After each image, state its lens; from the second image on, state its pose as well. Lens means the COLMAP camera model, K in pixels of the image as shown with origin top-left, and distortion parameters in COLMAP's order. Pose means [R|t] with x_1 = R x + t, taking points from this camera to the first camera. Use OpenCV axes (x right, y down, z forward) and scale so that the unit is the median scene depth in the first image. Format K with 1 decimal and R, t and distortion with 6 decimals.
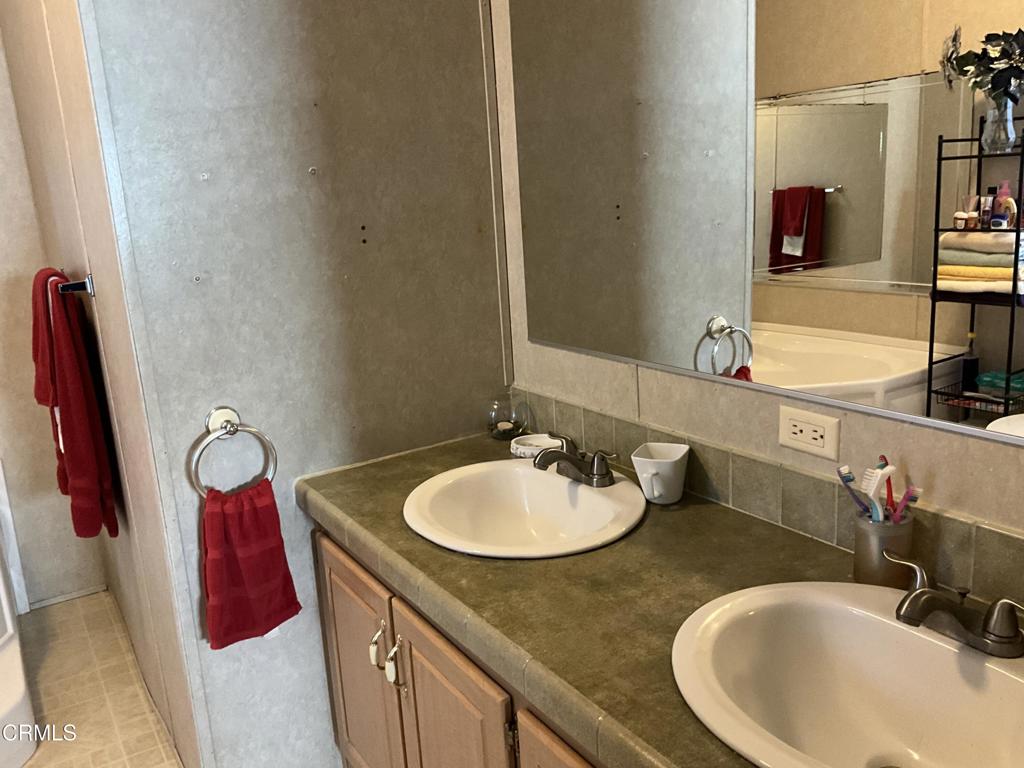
lens RADIAL K [[846.6, 0, 512.0], [0, 846.6, 384.0], [0, 0, 1]] dist [0.078100, -0.149224]
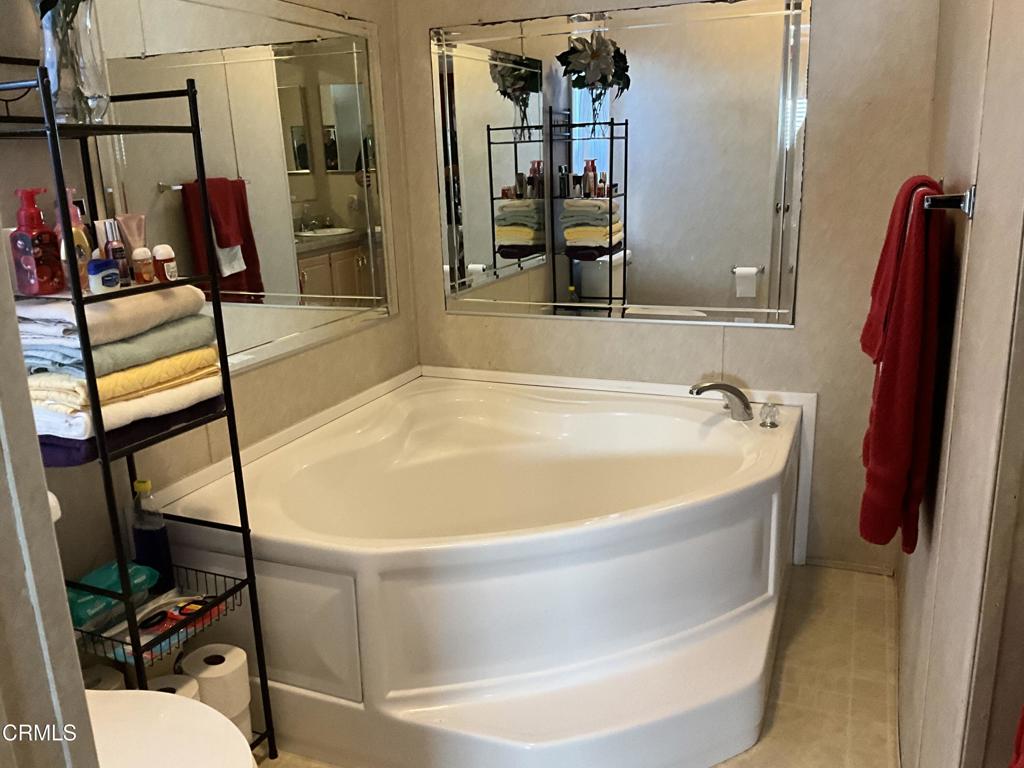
lens RADIAL K [[846.6, 0, 512.0], [0, 846.6, 384.0], [0, 0, 1]] dist [0.078100, -0.149224]
pose [[0.582721, 0.250462, -0.773114, -0.125395], [-0.180651, 0.967443, 0.177255, -0.026817], [0.792339, 0.036373, 0.608996, 0.263660]]
